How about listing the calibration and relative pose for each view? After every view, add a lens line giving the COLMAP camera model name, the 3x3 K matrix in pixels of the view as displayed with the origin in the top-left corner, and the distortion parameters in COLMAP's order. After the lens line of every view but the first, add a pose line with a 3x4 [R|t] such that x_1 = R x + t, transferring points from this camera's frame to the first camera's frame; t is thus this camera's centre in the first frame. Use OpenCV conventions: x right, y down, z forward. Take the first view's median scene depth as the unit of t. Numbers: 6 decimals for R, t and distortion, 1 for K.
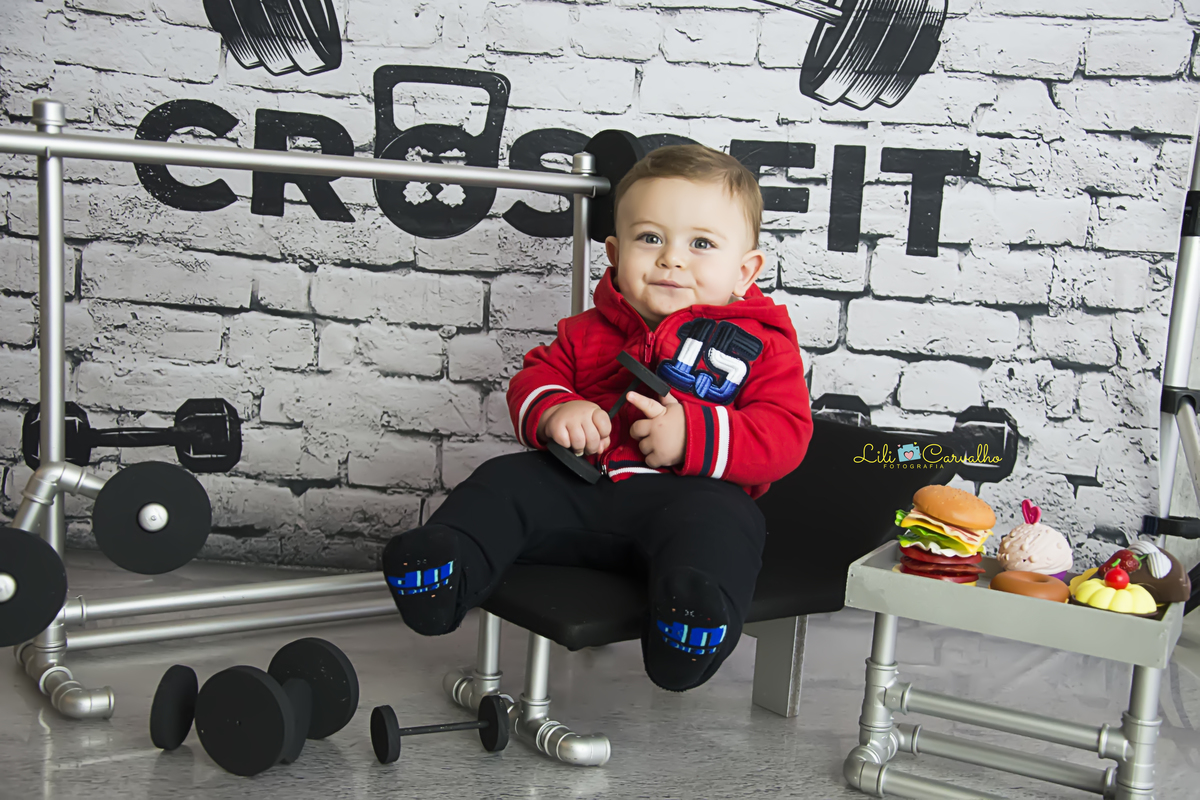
lens RADIAL K [[1508.7, 0, 596.5], [0, 1508.7, 409.9], [0, 0, 1]] dist [0.014162, 0.346256]
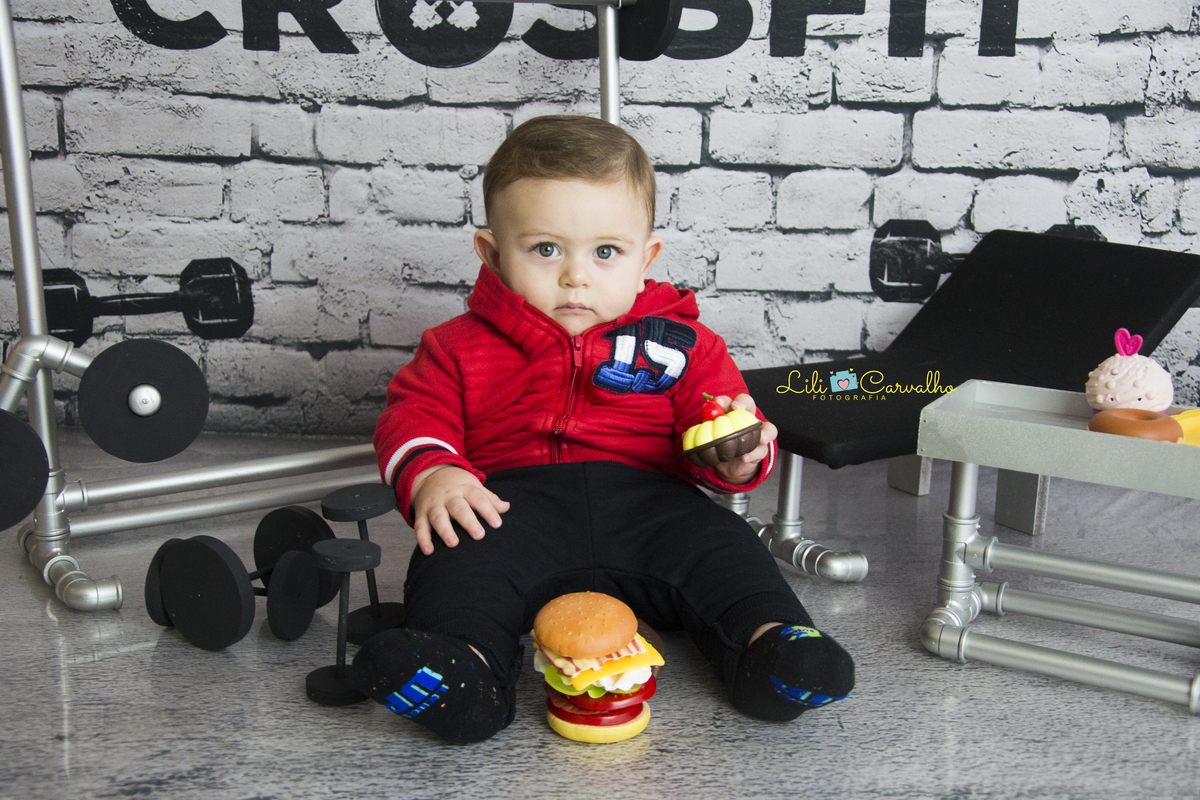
lens RADIAL K [[1505.2, 0, 601.1], [0, 1505.2, 422.3], [0, 0, 1]] dist [0.013839, 0.414569]
pose [[0.998059, -0.044012, -0.044059, 0.014152], [0.048530, 0.993036, 0.107349, 0.004303], [0.039027, -0.109279, 0.993245, 0.086729]]
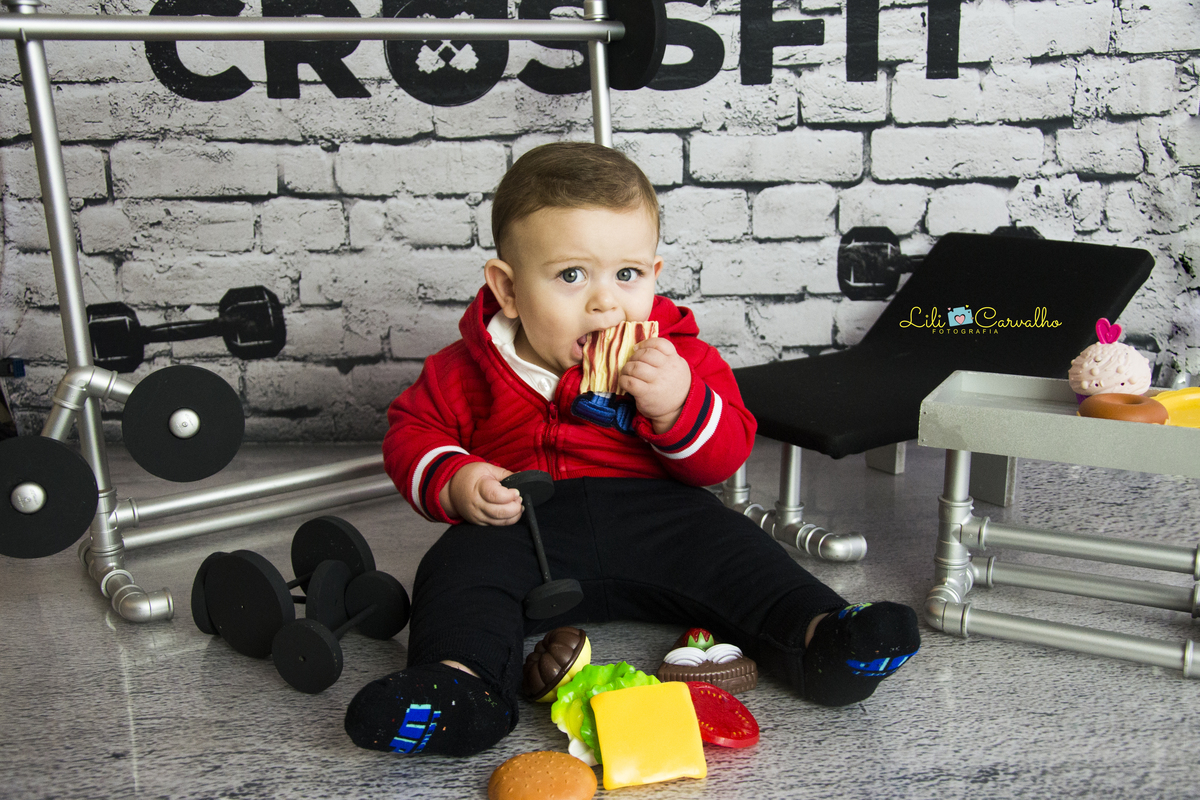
lens RADIAL K [[1181.6, 0, 592.3], [0, 1181.6, 415.2], [0, 0, 1]] dist [-0.064561, 0.237080]
pose [[0.995931, -0.086091, -0.026648, -0.011620], [0.088658, 0.989013, 0.118290, 0.004734], [0.016171, -0.120171, 0.992621, 0.204362]]
